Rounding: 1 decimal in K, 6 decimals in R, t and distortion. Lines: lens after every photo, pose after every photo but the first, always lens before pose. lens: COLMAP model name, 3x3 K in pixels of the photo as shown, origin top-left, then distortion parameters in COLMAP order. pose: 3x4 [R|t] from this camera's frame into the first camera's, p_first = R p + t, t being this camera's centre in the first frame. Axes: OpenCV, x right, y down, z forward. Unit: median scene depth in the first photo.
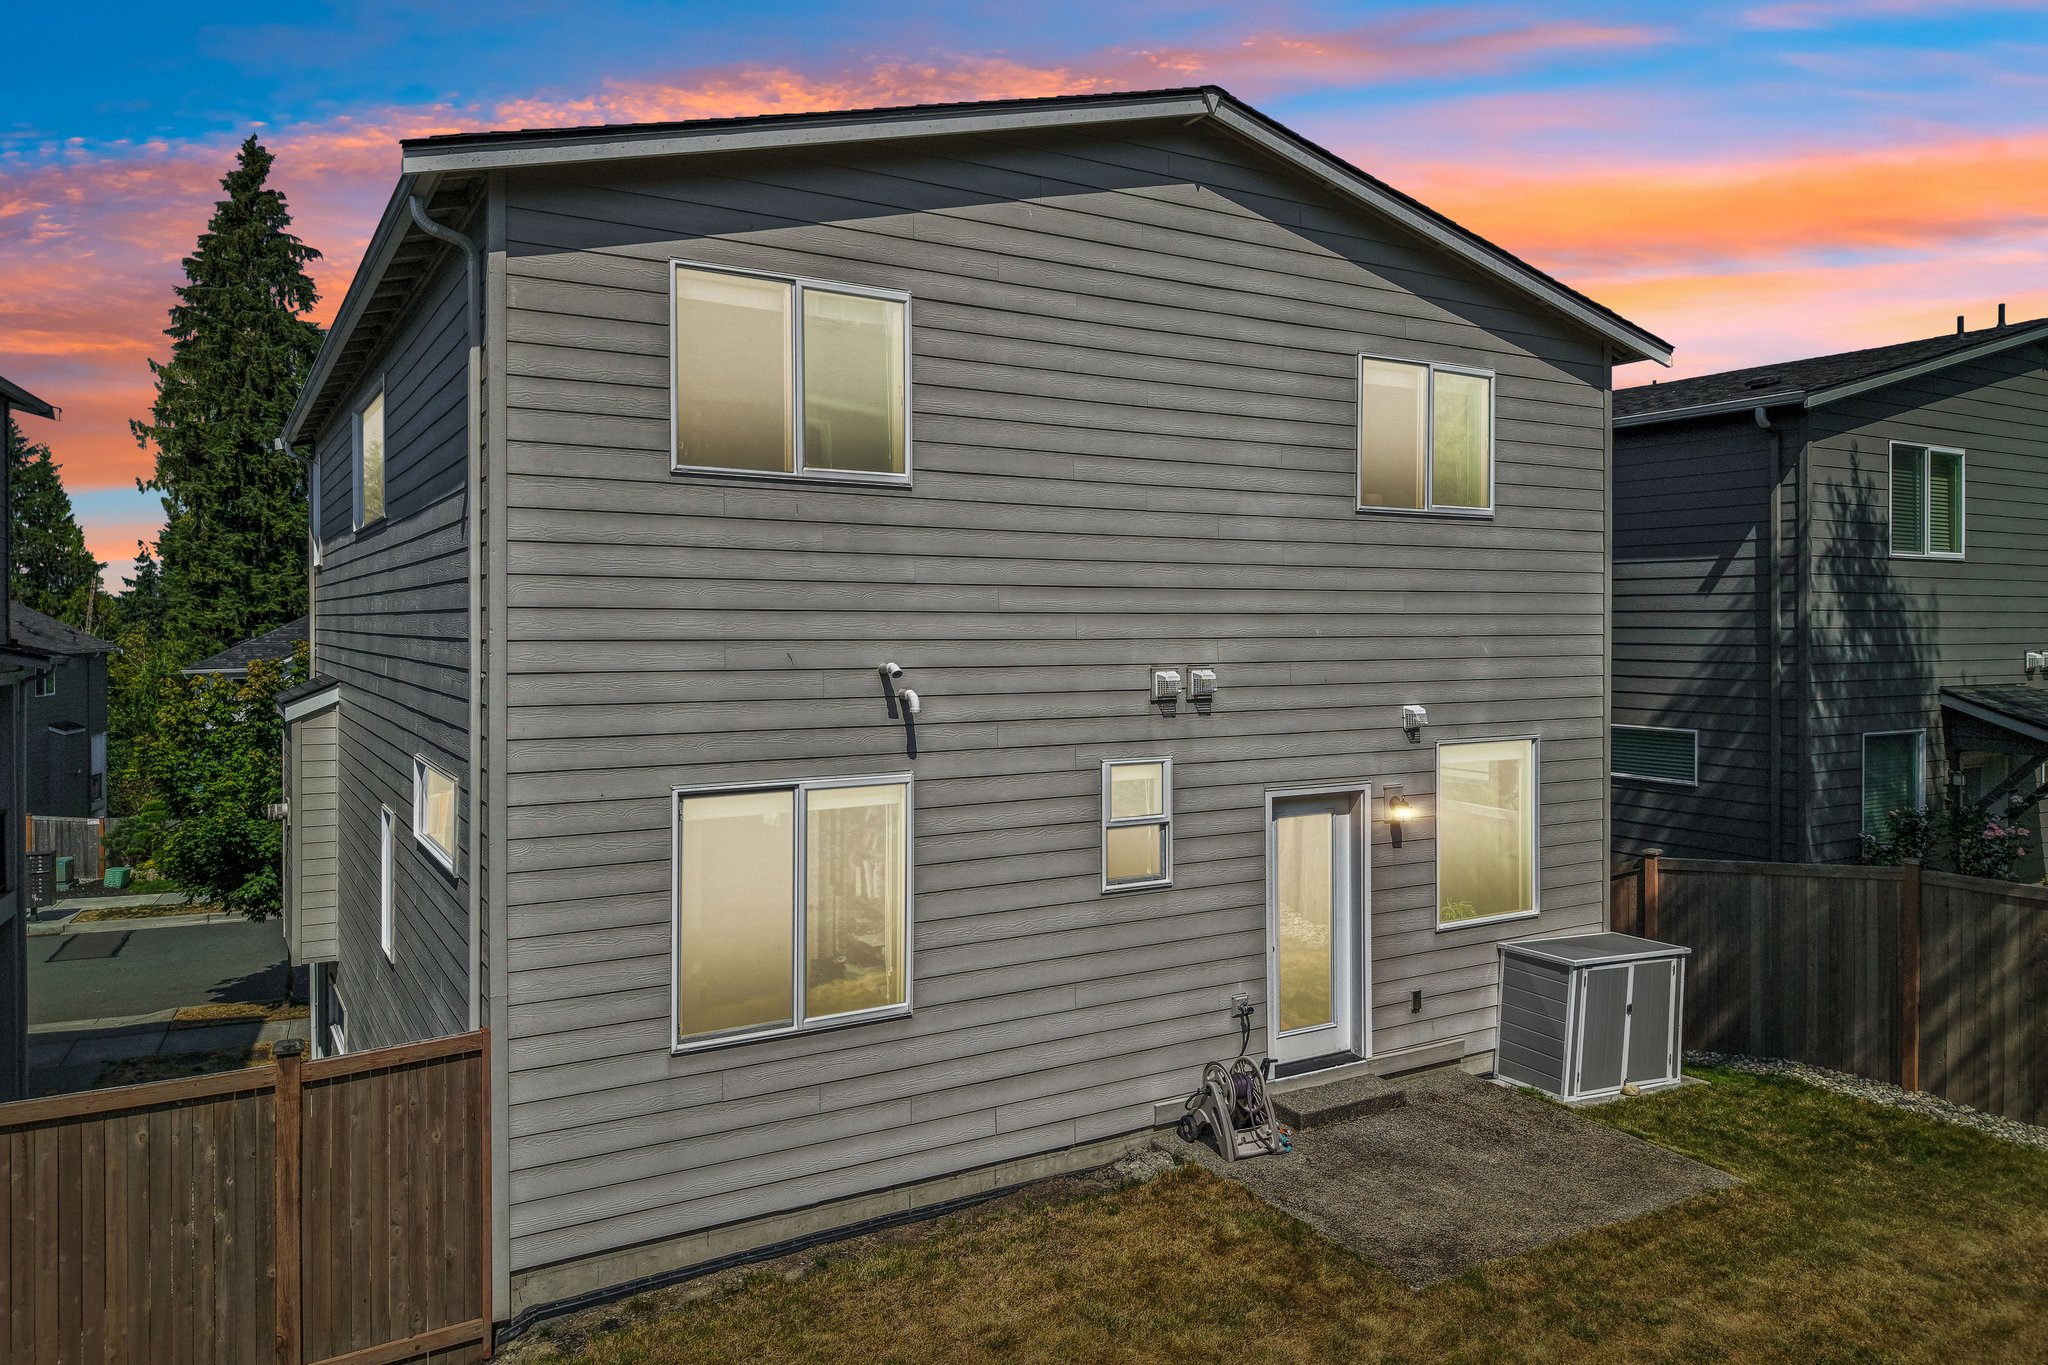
lens RADIAL K [[1391.2, 0, 1019.2], [0, 1391.2, 635.6], [0, 0, 1]] dist [0.008581, 0.001612]
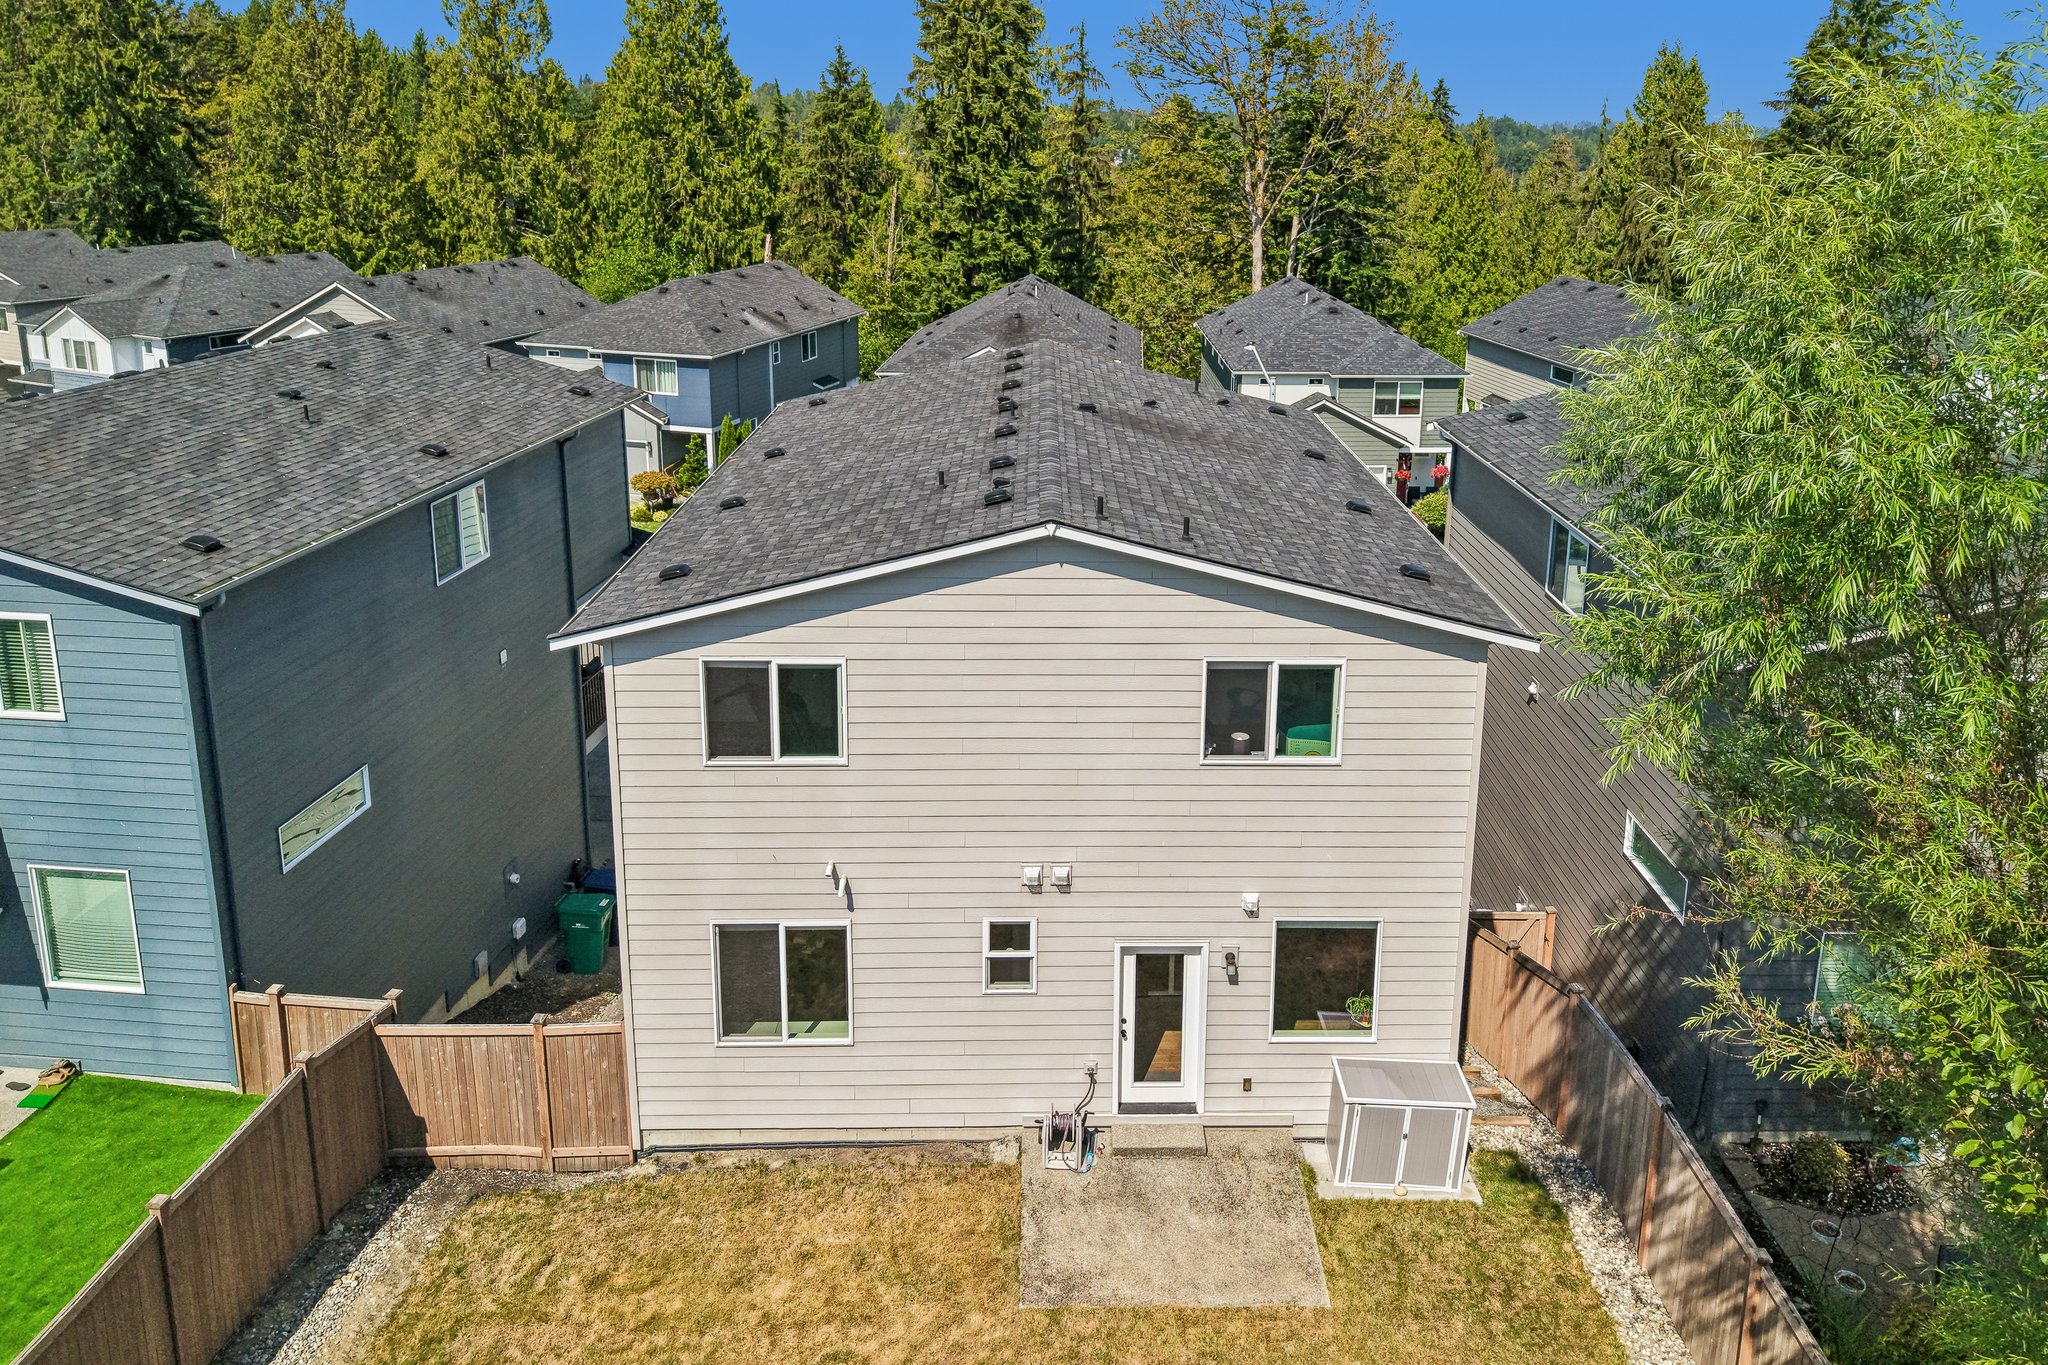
lens RADIAL K [[1454.3, 0, 1090.7], [0, 1454.3, 457.4], [0, 0, 1]] dist [0.018844, -0.005092]
pose [[0.876505, 0.117704, -0.466781, 0.881381], [-0.017945, 0.976962, 0.212657, -0.781983], [0.481058, -0.178019, 0.858425, -0.283150]]
